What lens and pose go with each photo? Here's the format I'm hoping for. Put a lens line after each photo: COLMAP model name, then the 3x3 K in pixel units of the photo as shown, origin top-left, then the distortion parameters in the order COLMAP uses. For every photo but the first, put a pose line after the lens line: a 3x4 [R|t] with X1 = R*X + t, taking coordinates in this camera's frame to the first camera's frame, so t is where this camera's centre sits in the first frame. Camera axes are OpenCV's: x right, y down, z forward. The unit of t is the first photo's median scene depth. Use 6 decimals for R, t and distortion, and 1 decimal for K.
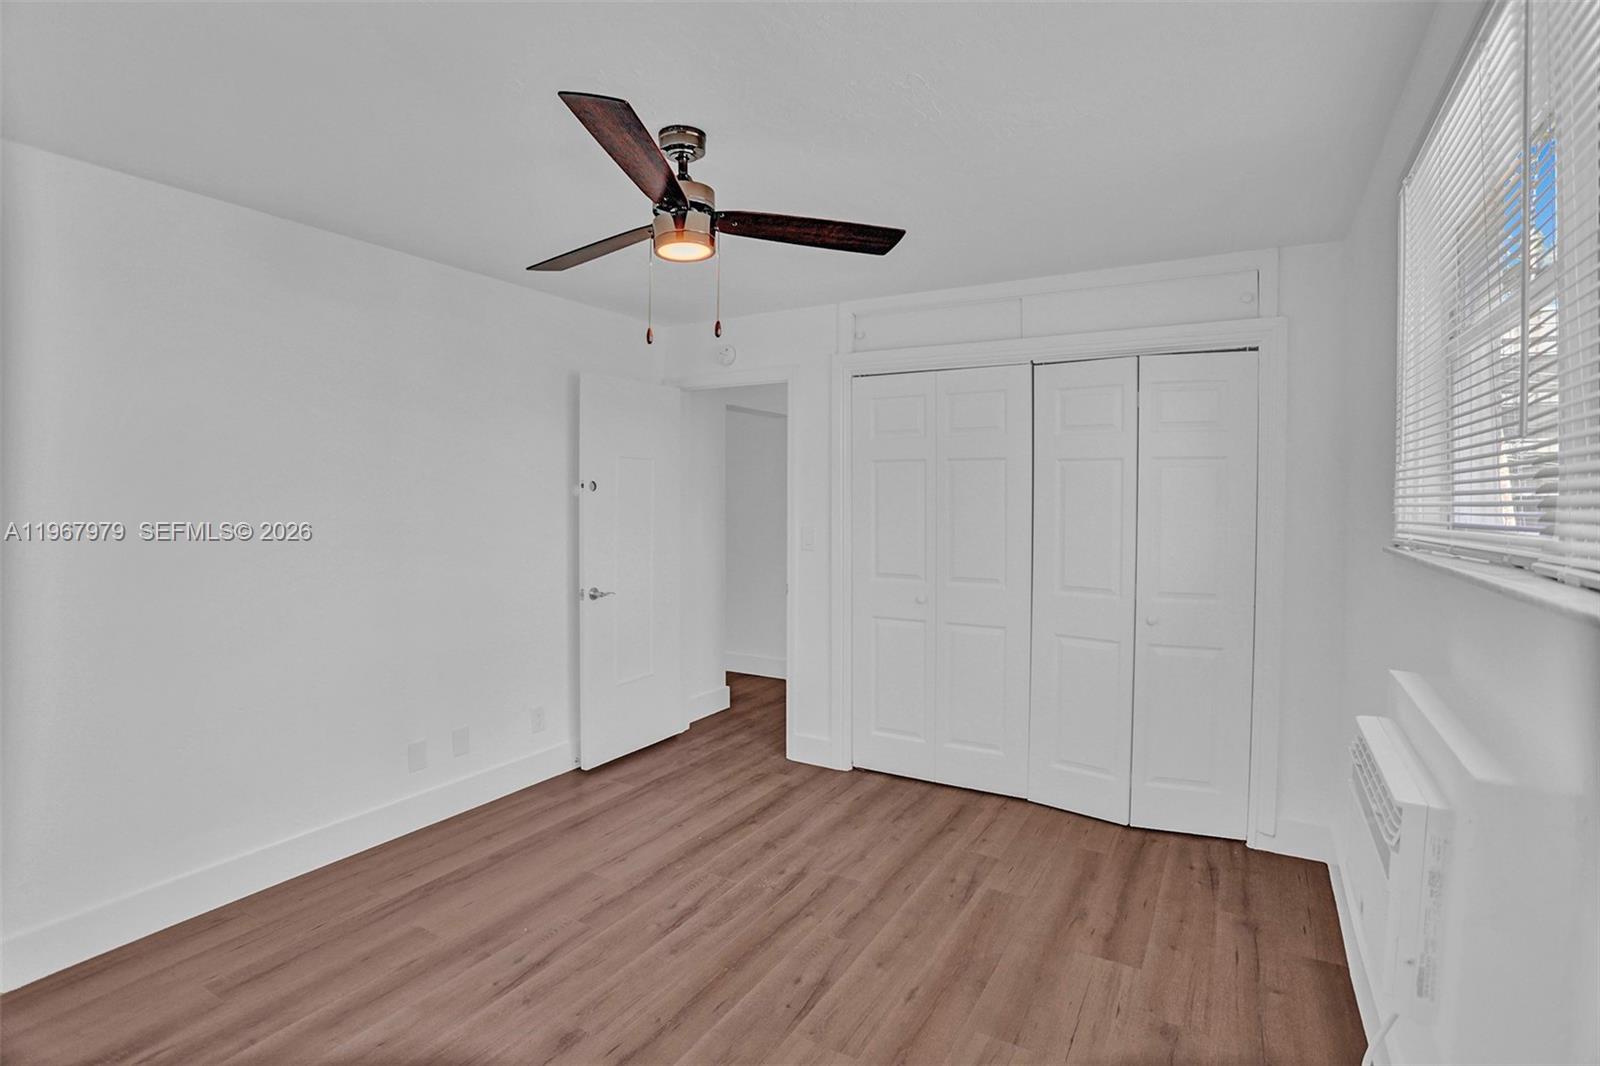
lens RADIAL K [[779.8, 0, 786.2], [0, 779.8, 510.4], [0, 0, 1]] dist [-0.001154, 0.000813]
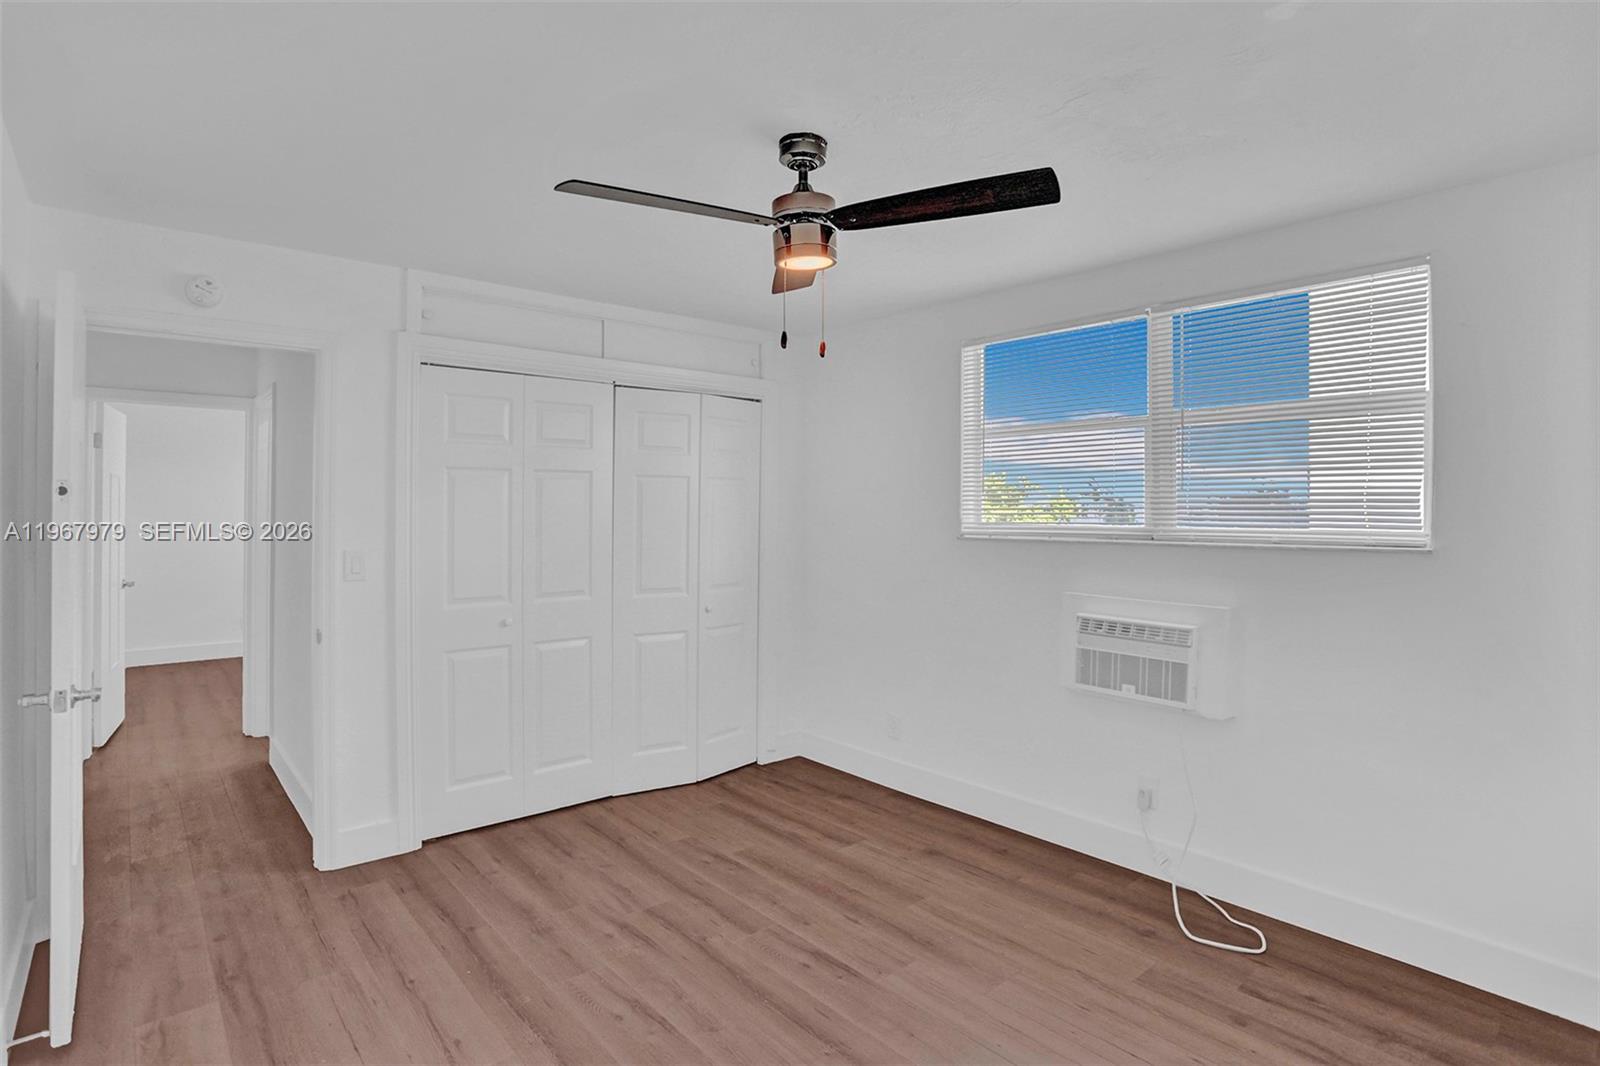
lens RADIAL K [[781.1, 0, 800.0], [0, 781.1, 533.0], [0, 0, 1]] dist [0.002774, 0.001809]
pose [[0.322146, -0.013325, 0.946596, -0.756736], [-0.008531, 0.999819, 0.016977, -0.017082], [-0.946652, -0.013544, 0.321974, 0.491902]]
